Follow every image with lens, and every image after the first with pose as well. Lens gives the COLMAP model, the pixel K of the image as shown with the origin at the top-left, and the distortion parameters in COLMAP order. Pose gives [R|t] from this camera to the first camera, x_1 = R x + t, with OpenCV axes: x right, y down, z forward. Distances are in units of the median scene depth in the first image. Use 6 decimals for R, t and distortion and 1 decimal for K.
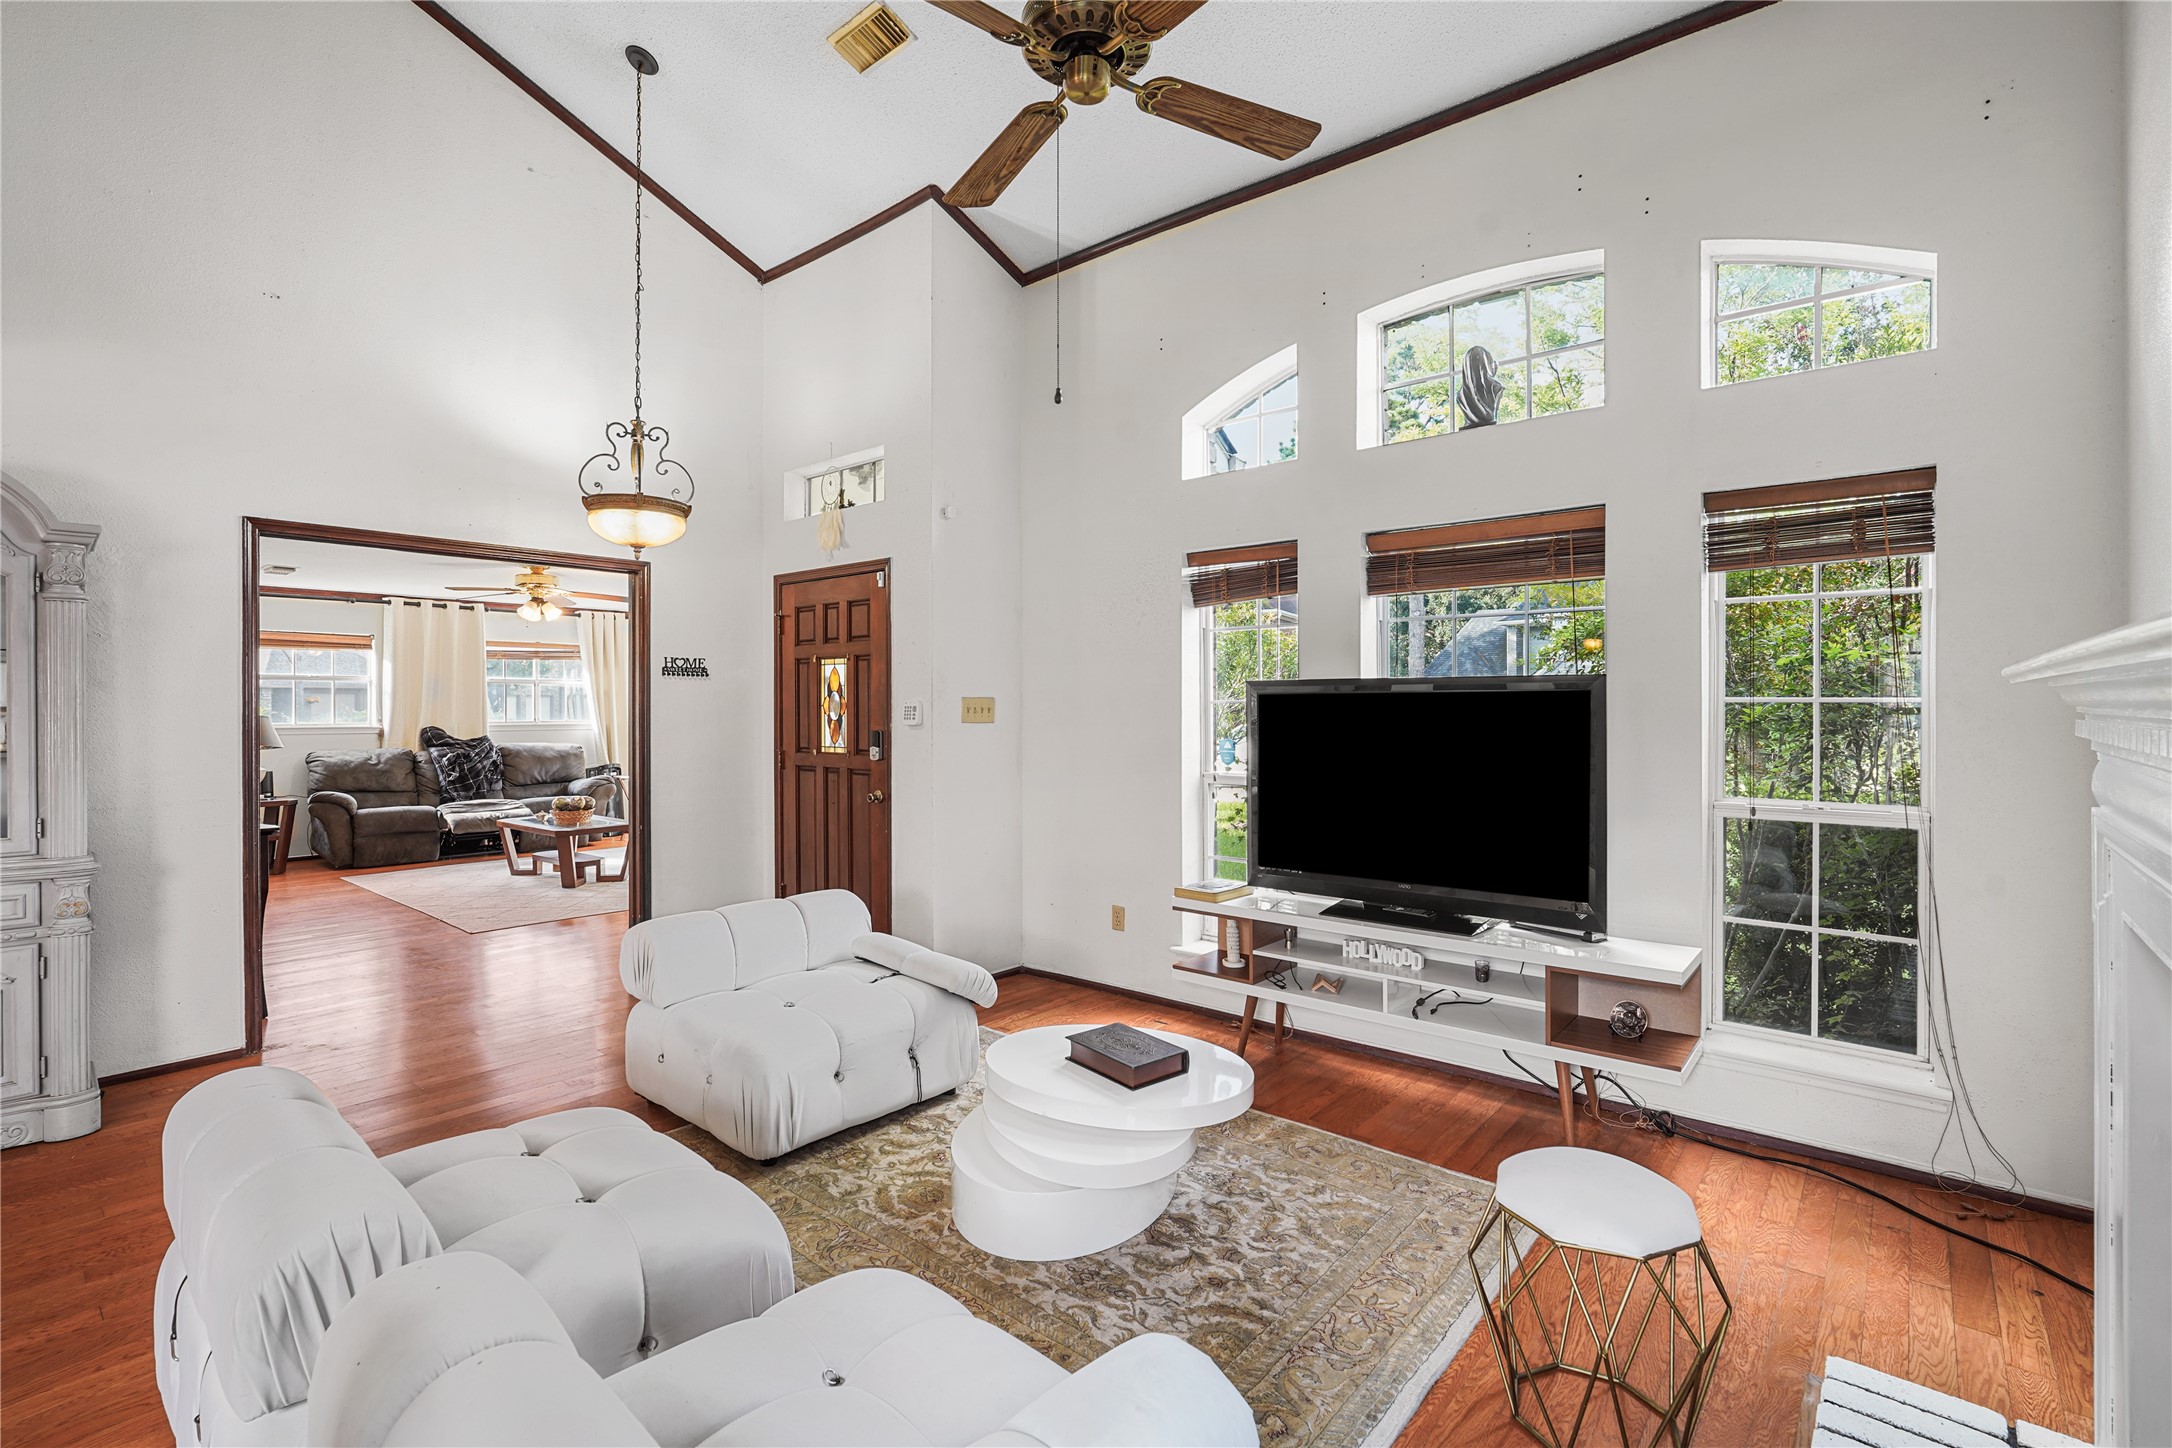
lens RADIAL K [[986.6, 0, 1087.8], [0, 986.6, 705.9], [0, 0, 1]] dist [-0.023198, 0.009218]
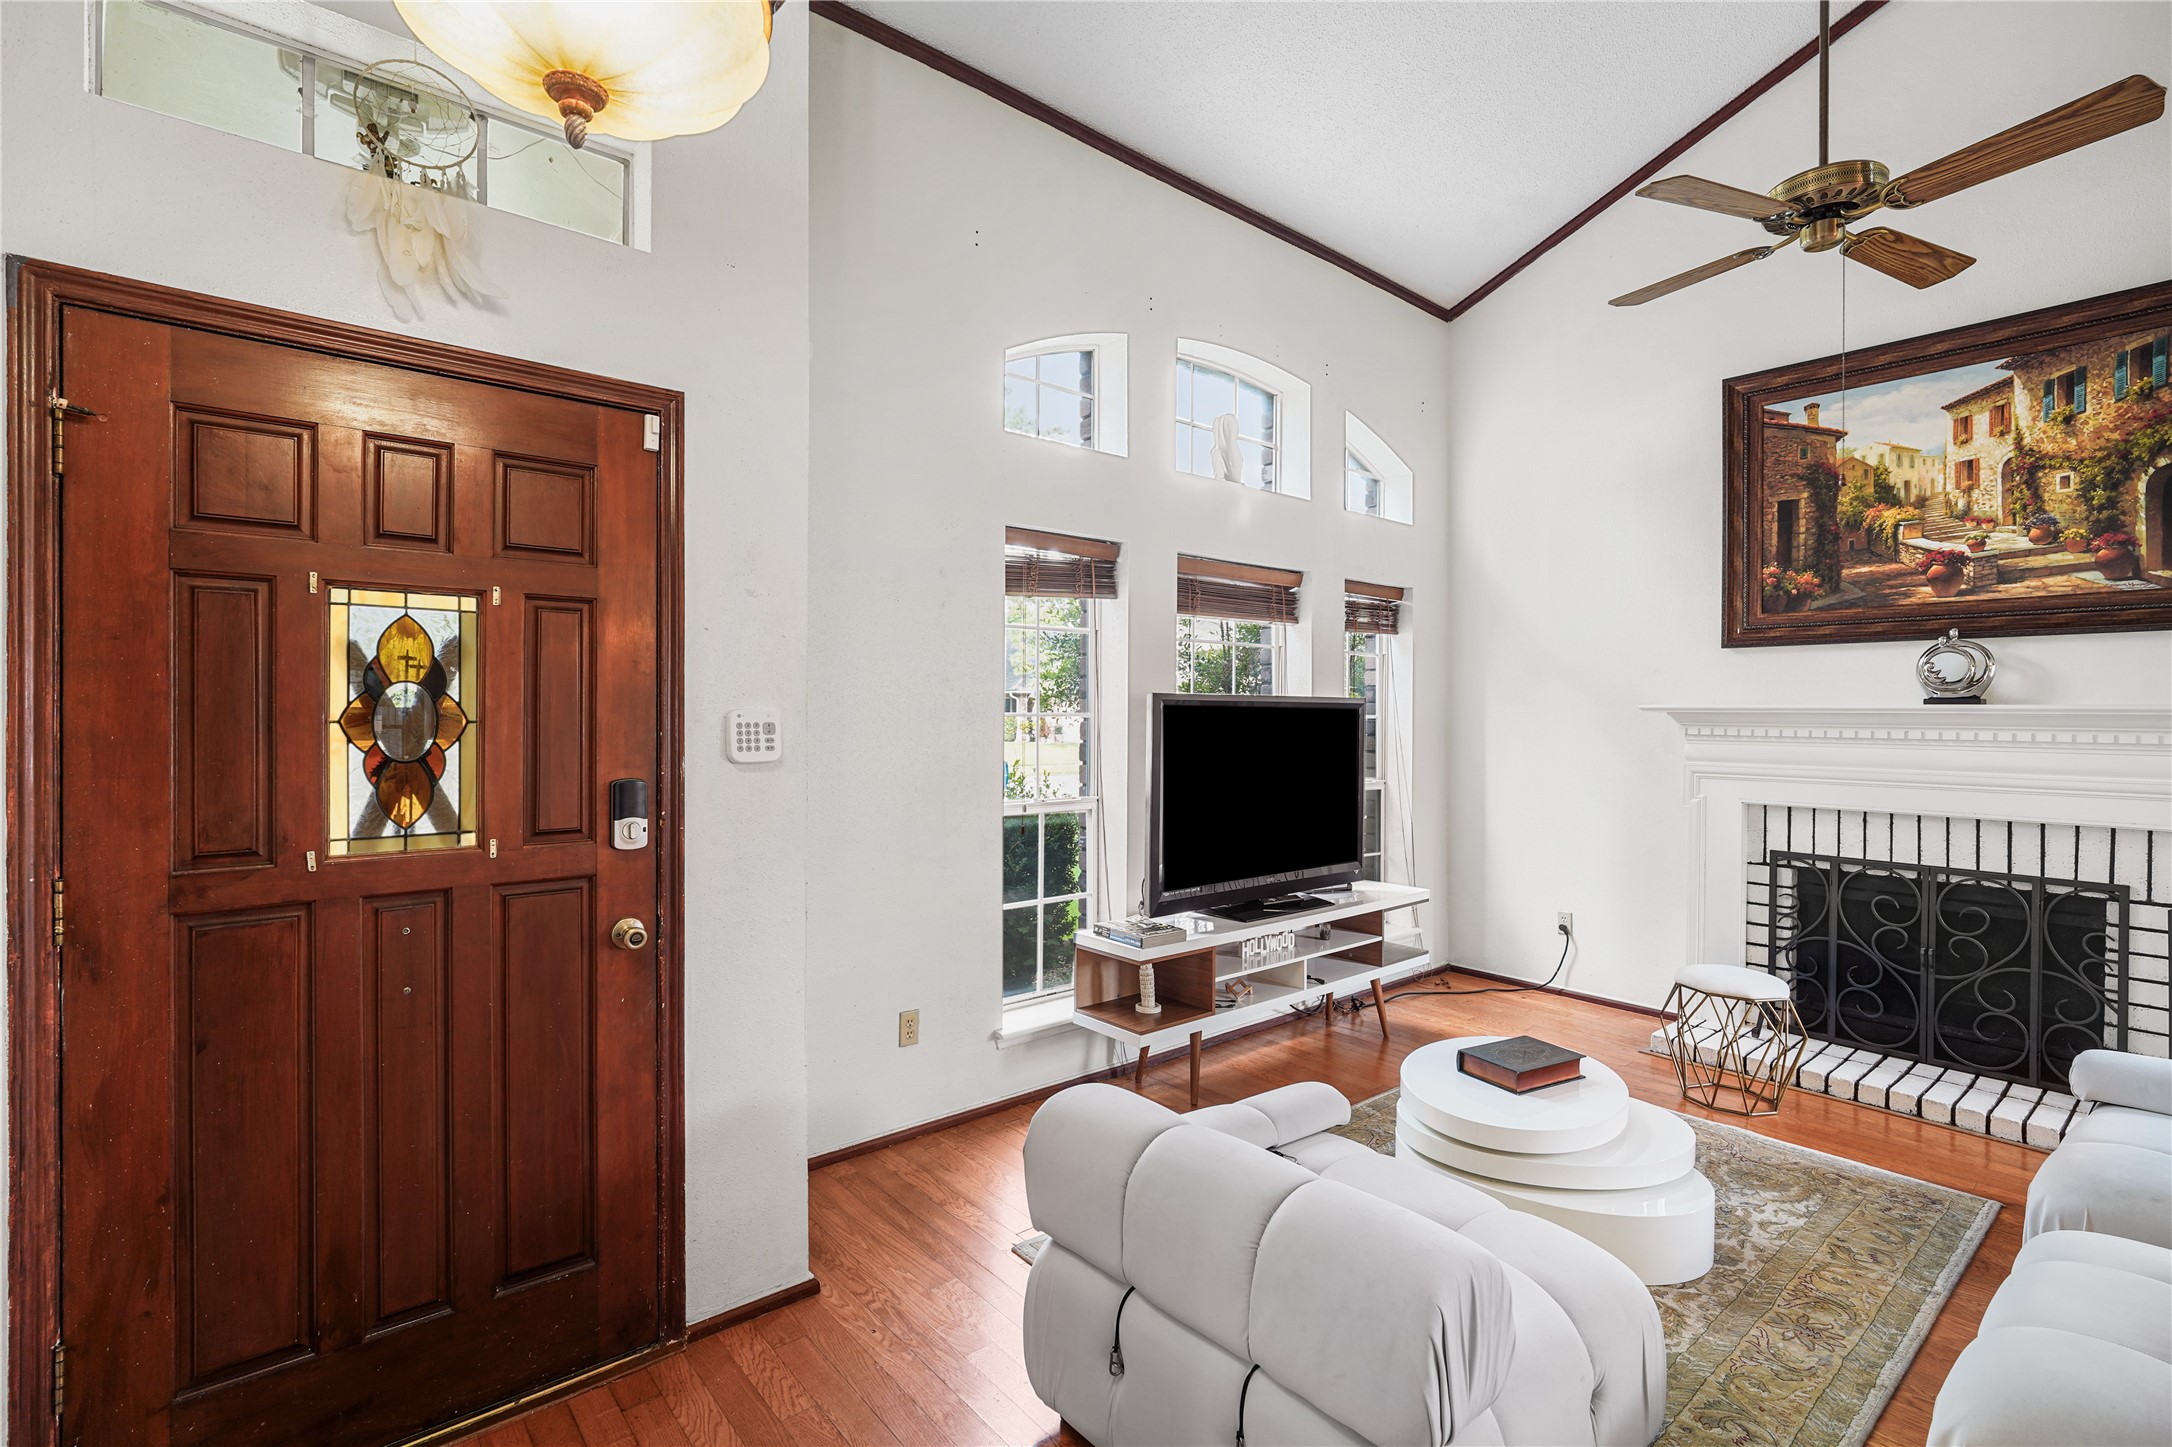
lens RADIAL K [[985.7, 0, 1087.6], [0, 985.7, 712.5], [0, 0, 1]] dist [-0.018518, 0.008879]
pose [[0.172605, 0.003932, 0.984983, -0.849560], [-0.003518, 0.999988, -0.003376, -0.004705], [-0.984985, -0.002883, 0.172617, 1.030662]]
